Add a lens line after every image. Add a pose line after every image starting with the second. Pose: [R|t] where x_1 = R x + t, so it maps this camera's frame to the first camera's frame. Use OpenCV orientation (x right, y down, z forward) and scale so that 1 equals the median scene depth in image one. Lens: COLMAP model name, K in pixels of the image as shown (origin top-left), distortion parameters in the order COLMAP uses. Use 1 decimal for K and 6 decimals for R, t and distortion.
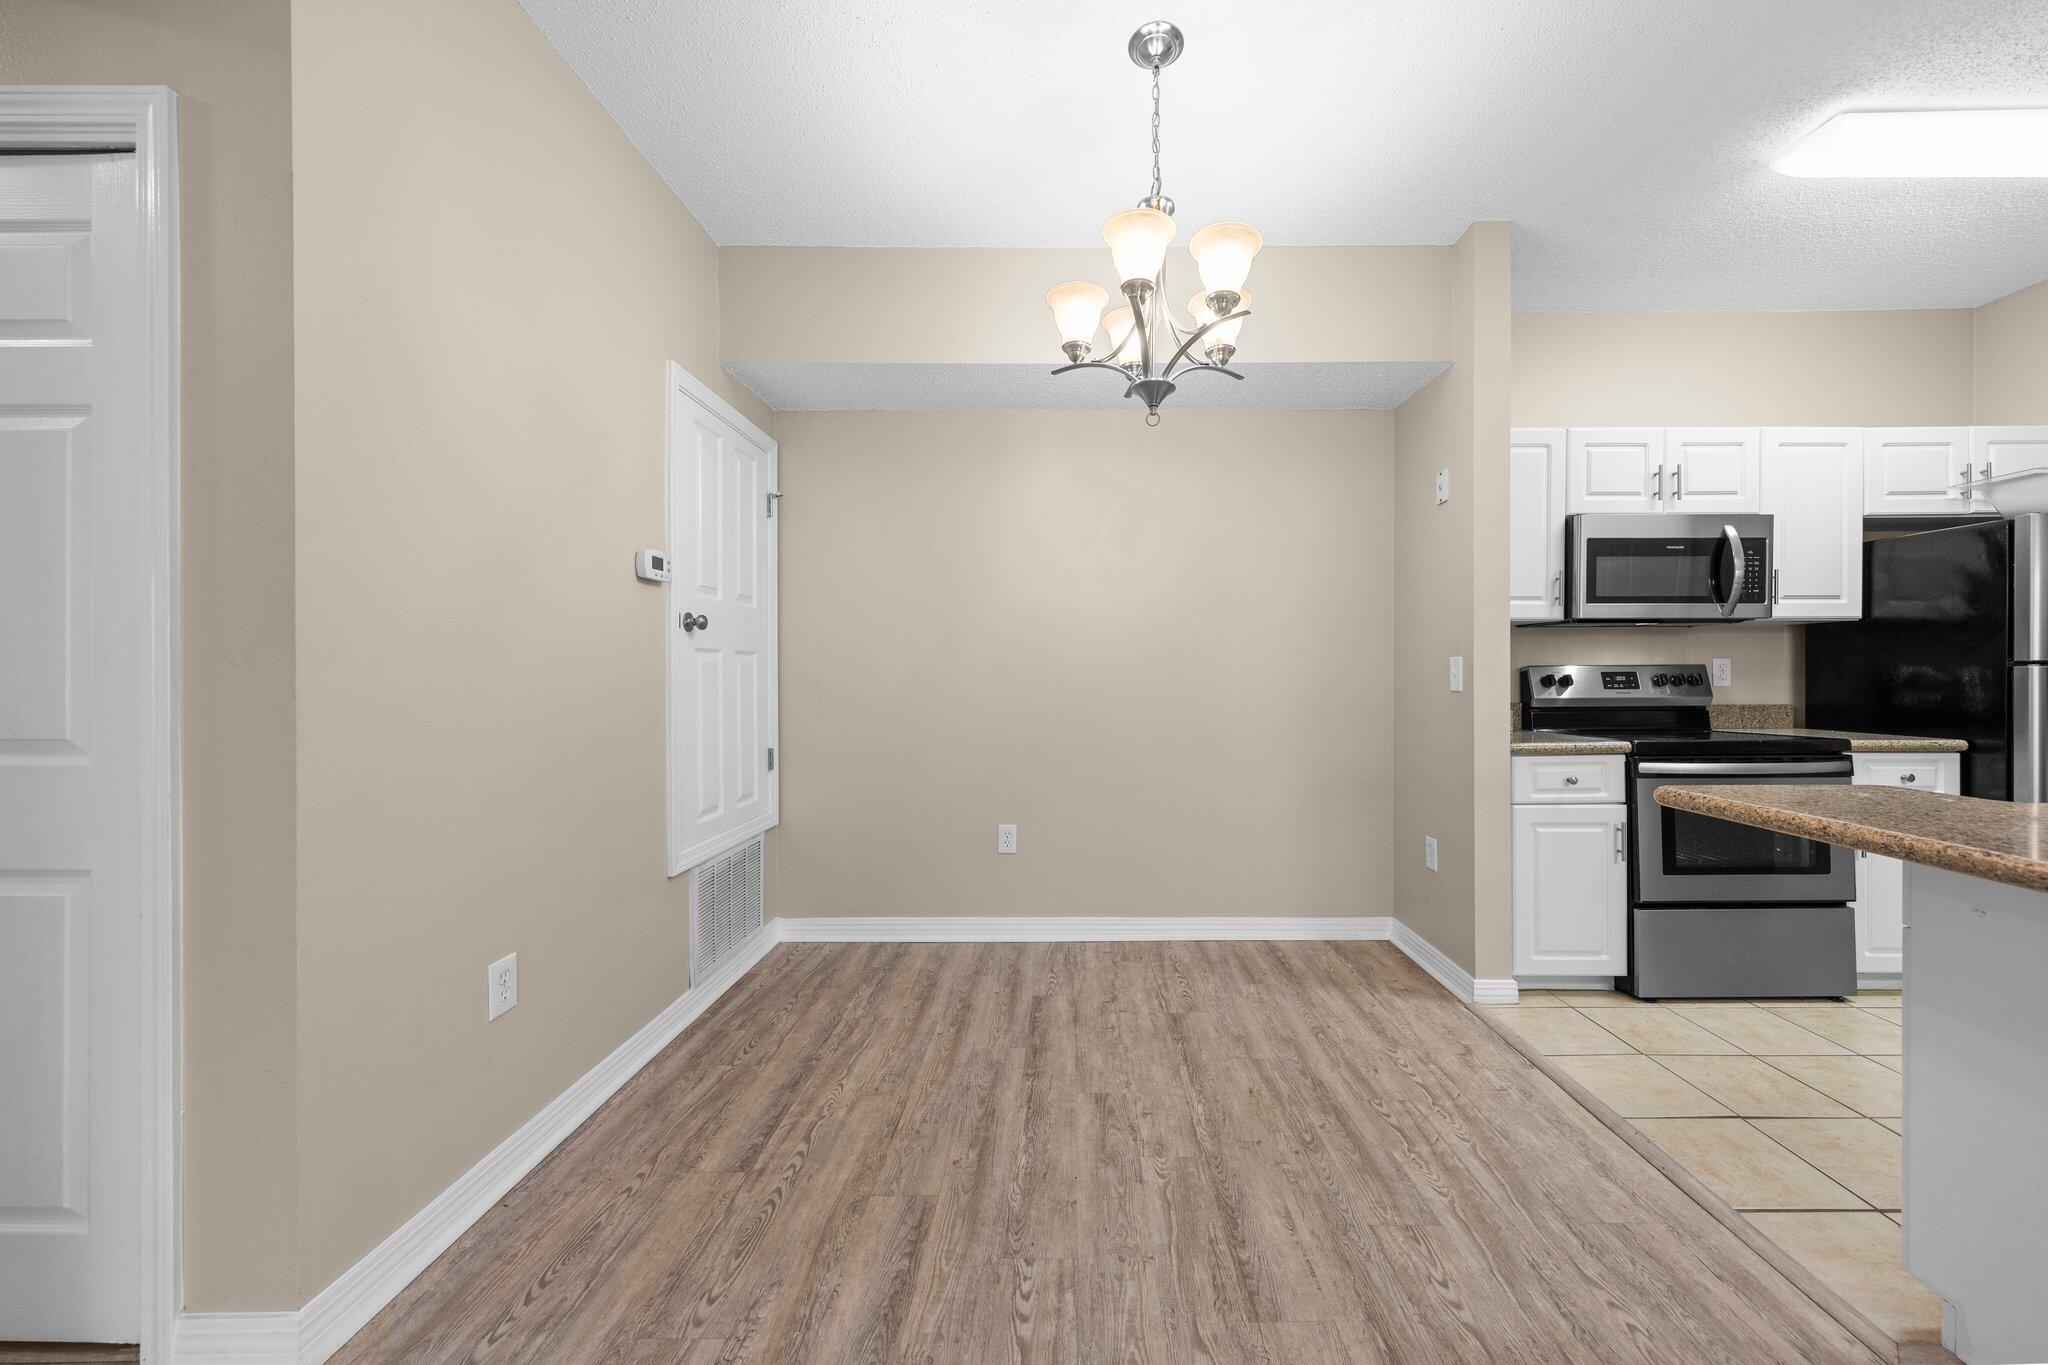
lens RADIAL K [[747.3, 0, 1071.6], [0, 747.3, 675.9], [0, 0, 1]] dist [0.006312, -0.000298]
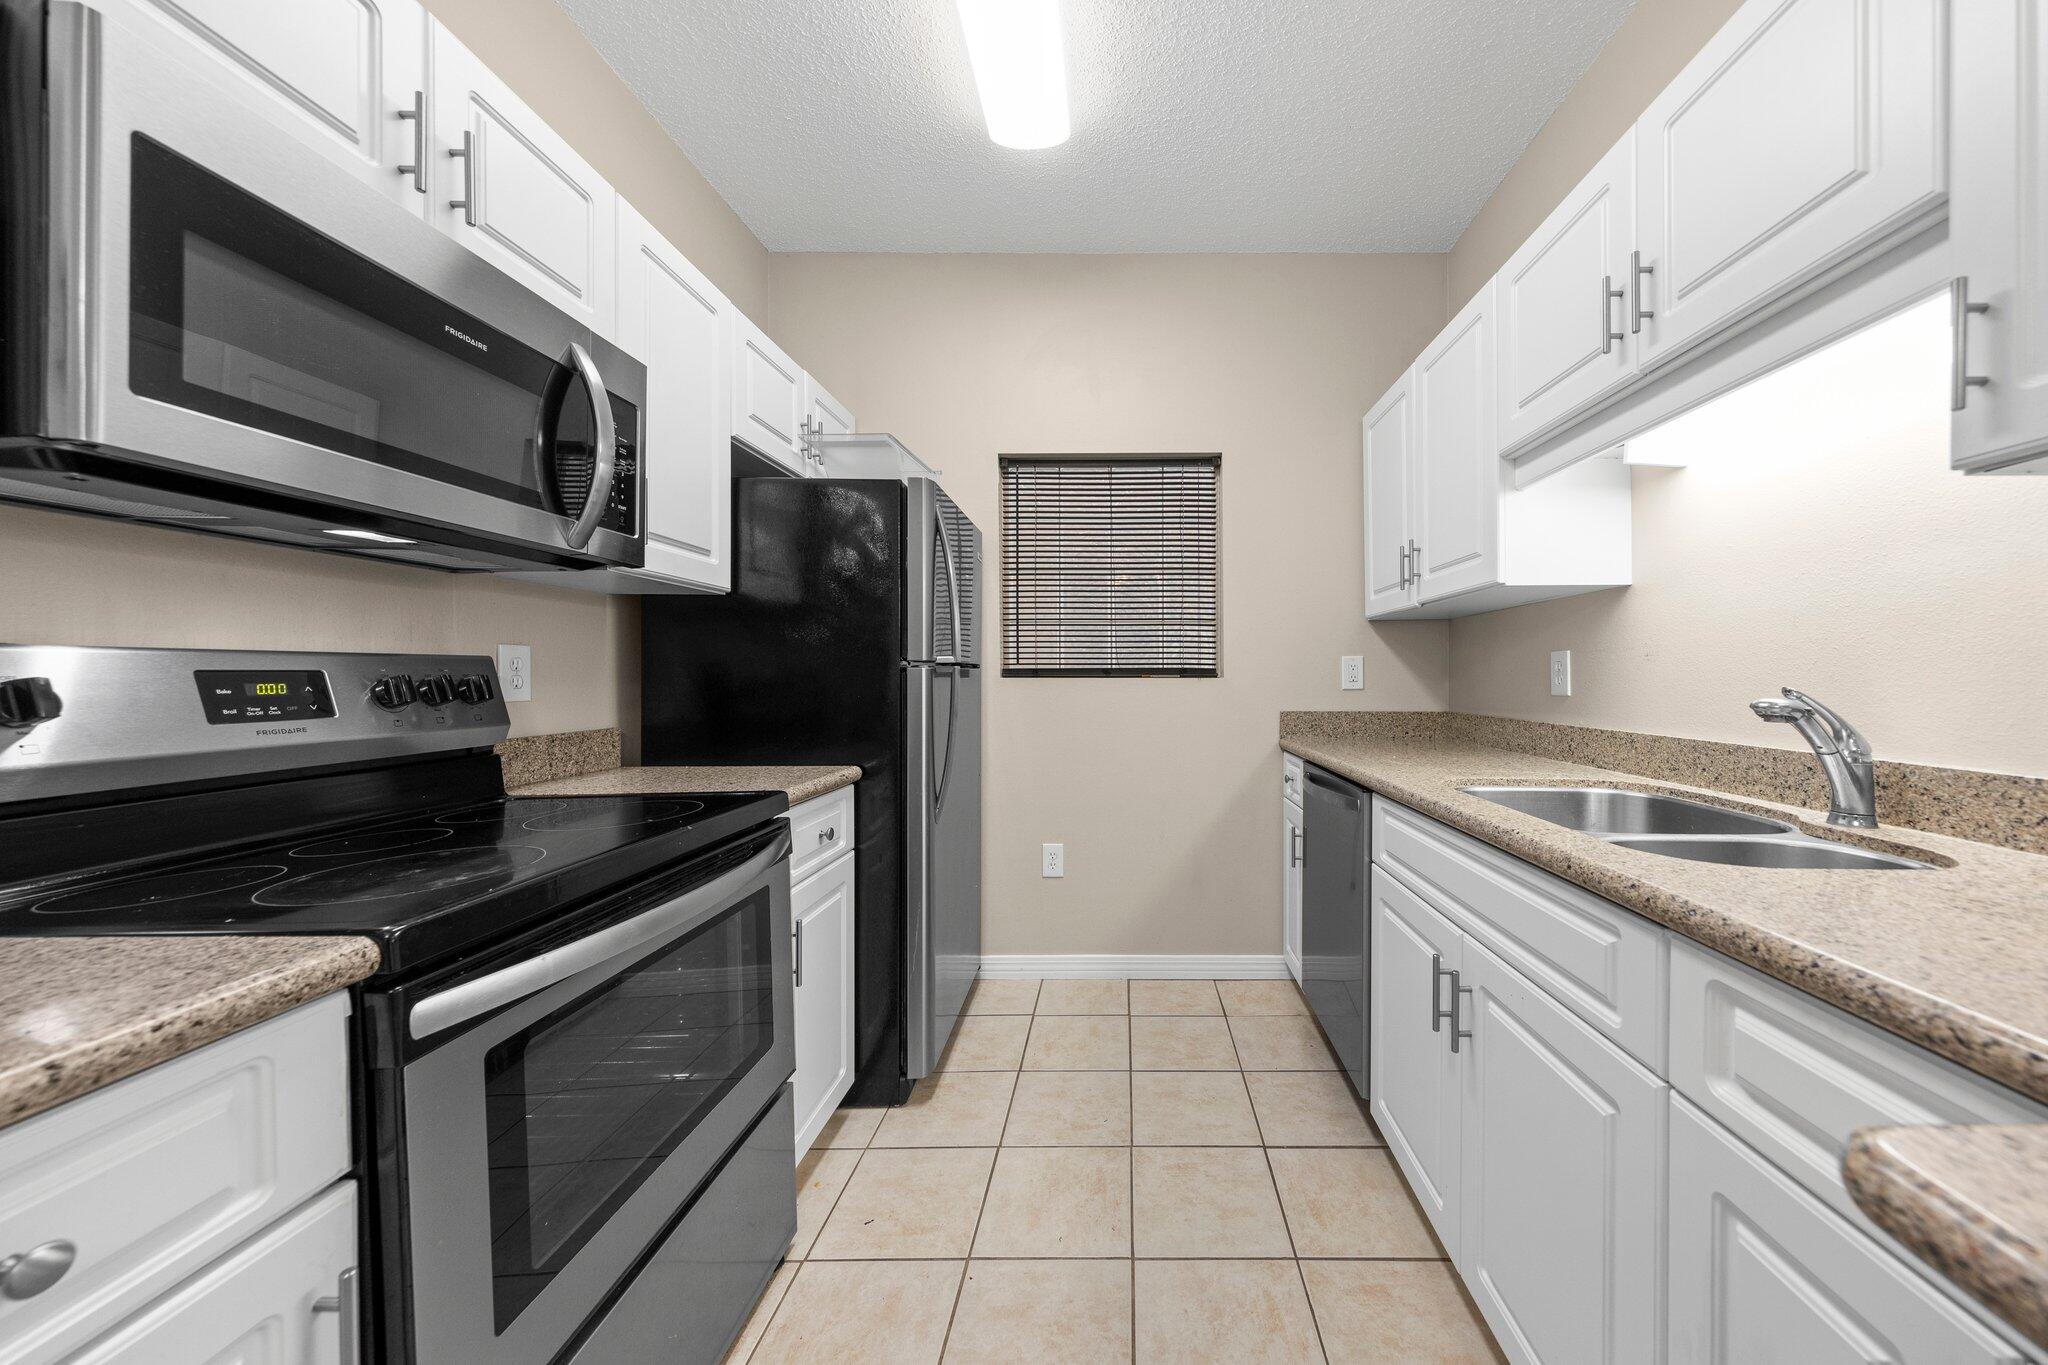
lens RADIAL K [[695.5, 0, 1127.8], [0, 695.5, 680.6], [0, 0, 1]] dist [0.000810, -0.000294]
pose [[0.003367, -0.005455, 0.999979, 0.502134], [0.001984, 0.999983, 0.005448, -0.002077], [-0.999992, 0.001966, 0.003377, 0.734384]]
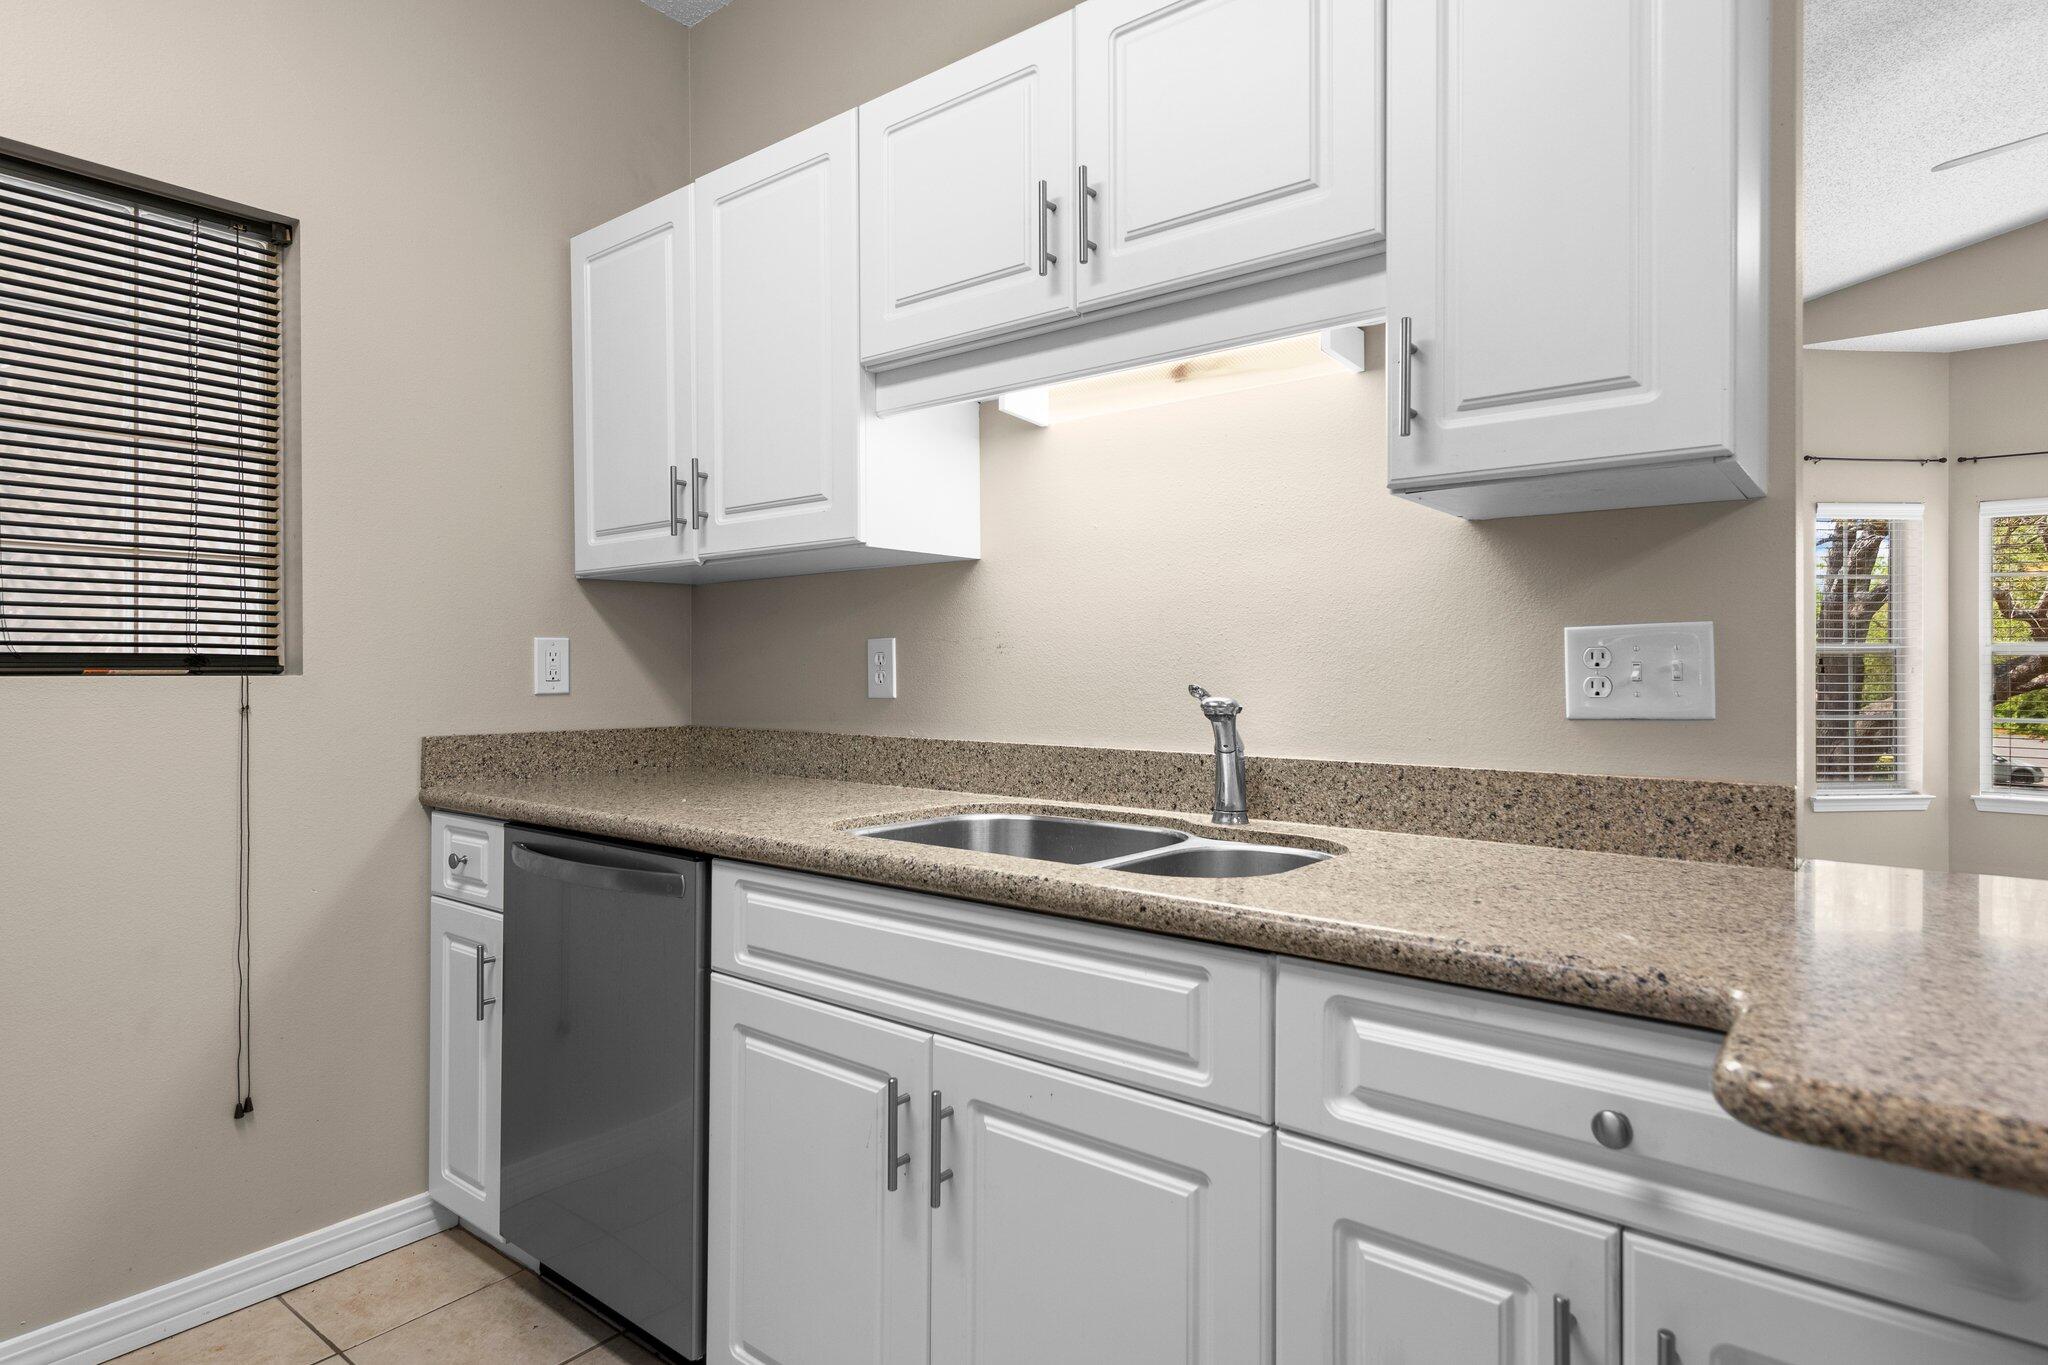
lens RADIAL K [[1100.1, 0, 1028.0], [0, 1100.1, 672.0], [0, 0, 1]] dist [0.012632, 0.000723]
pose [[-0.779621, -0.000859, 0.626251, 0.603318], [0.001674, 0.999993, 0.003456, -0.004791], [-0.626250, 0.003743, -0.779614, 0.890449]]
